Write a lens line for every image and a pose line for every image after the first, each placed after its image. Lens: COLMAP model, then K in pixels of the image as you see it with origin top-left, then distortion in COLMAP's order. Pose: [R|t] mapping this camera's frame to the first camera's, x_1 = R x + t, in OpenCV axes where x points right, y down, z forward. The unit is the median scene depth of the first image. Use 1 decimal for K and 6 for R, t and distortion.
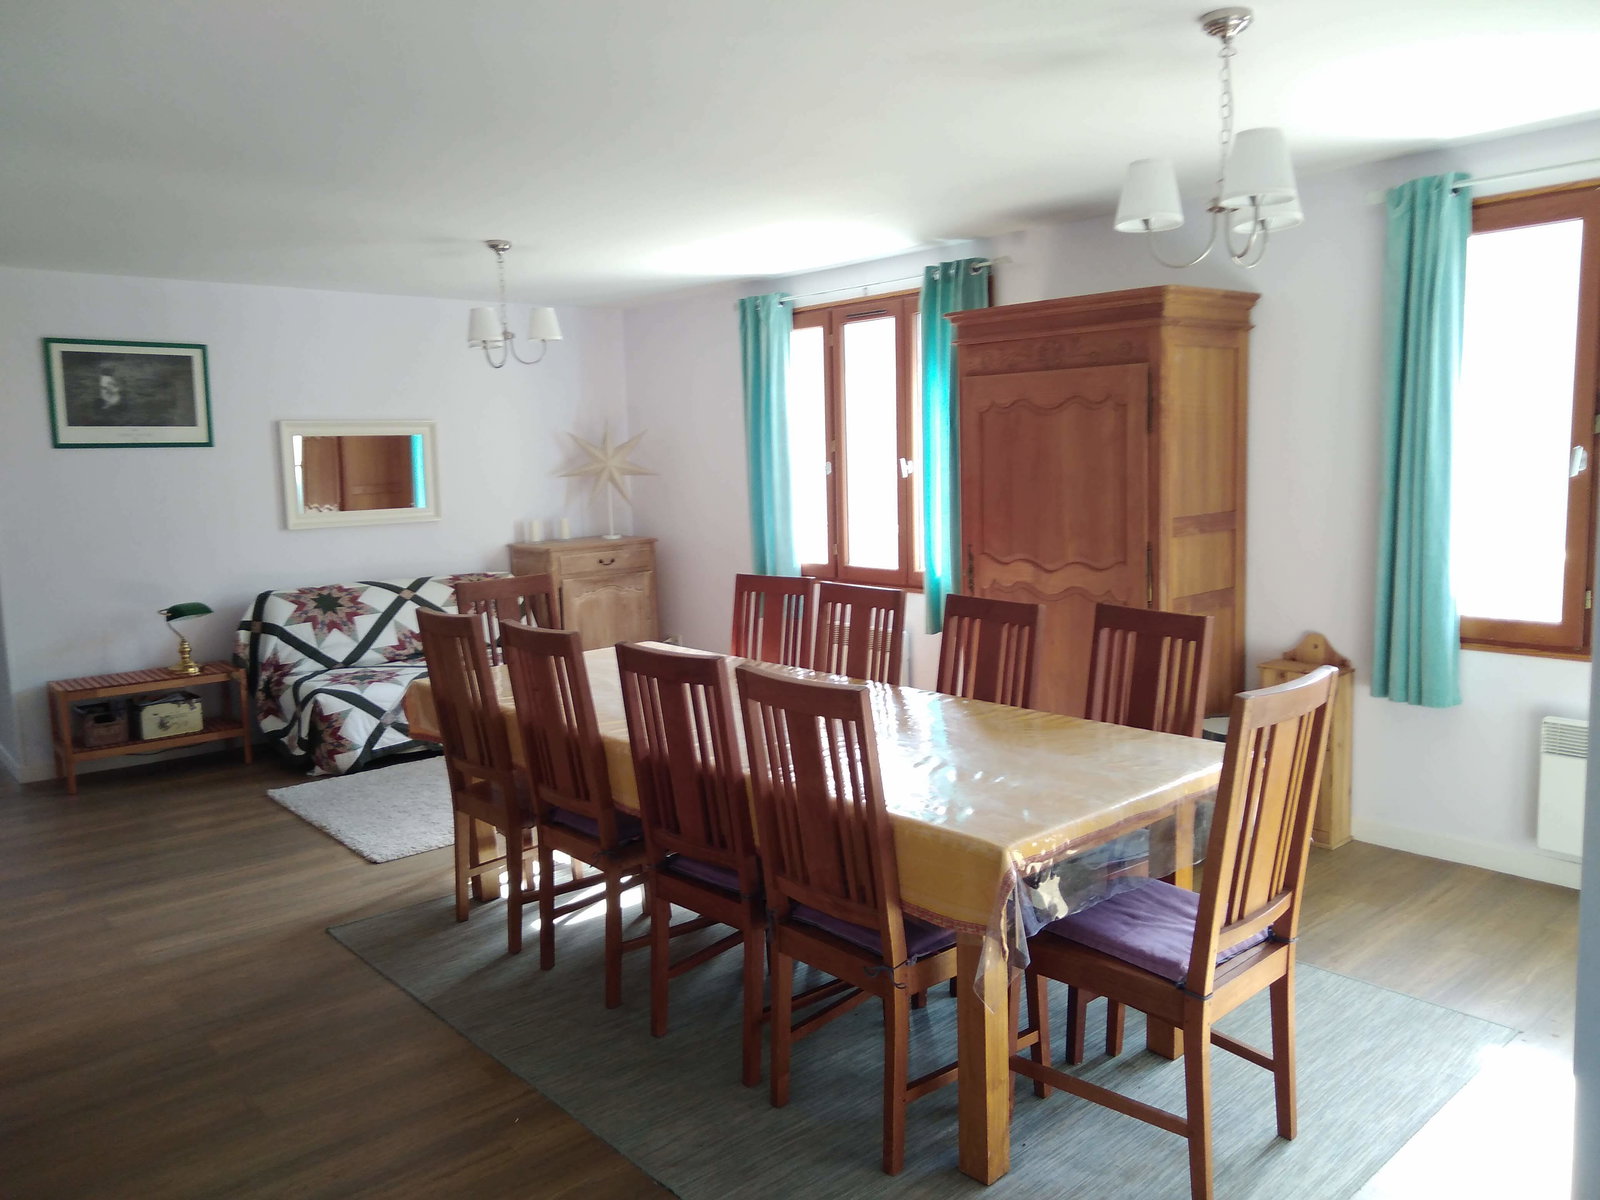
lens RADIAL K [[1166.3, 0, 800.0], [0, 1166.3, 589.7], [0, 0, 1]] dist [0.015215, -0.009498]
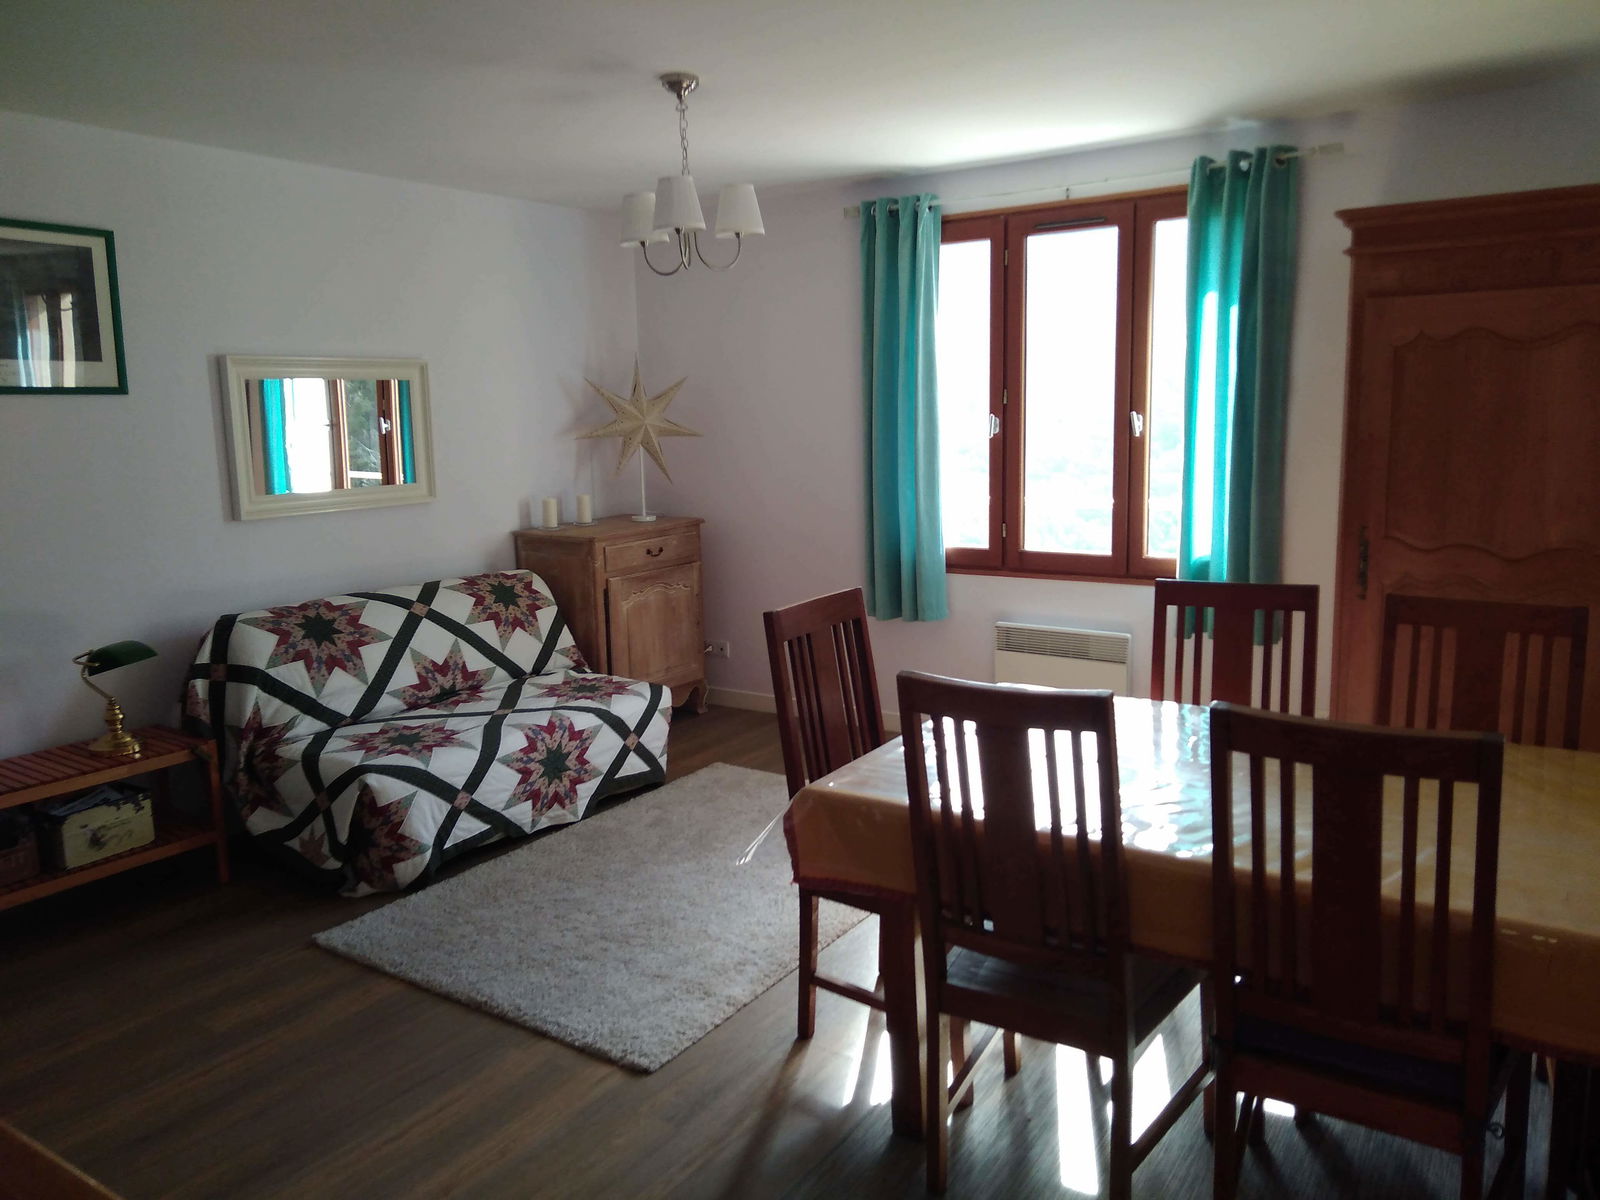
lens RADIAL K [[1166.3, 0, 802.7], [0, 1166.3, 598.2], [0, 0, 1]] dist [0.015215, -0.009498]
pose [[0.967737, -0.039546, 0.248840, -0.312763], [0.029739, 0.998630, 0.043046, -0.028020], [-0.250201, -0.034256, 0.967588, 0.290510]]
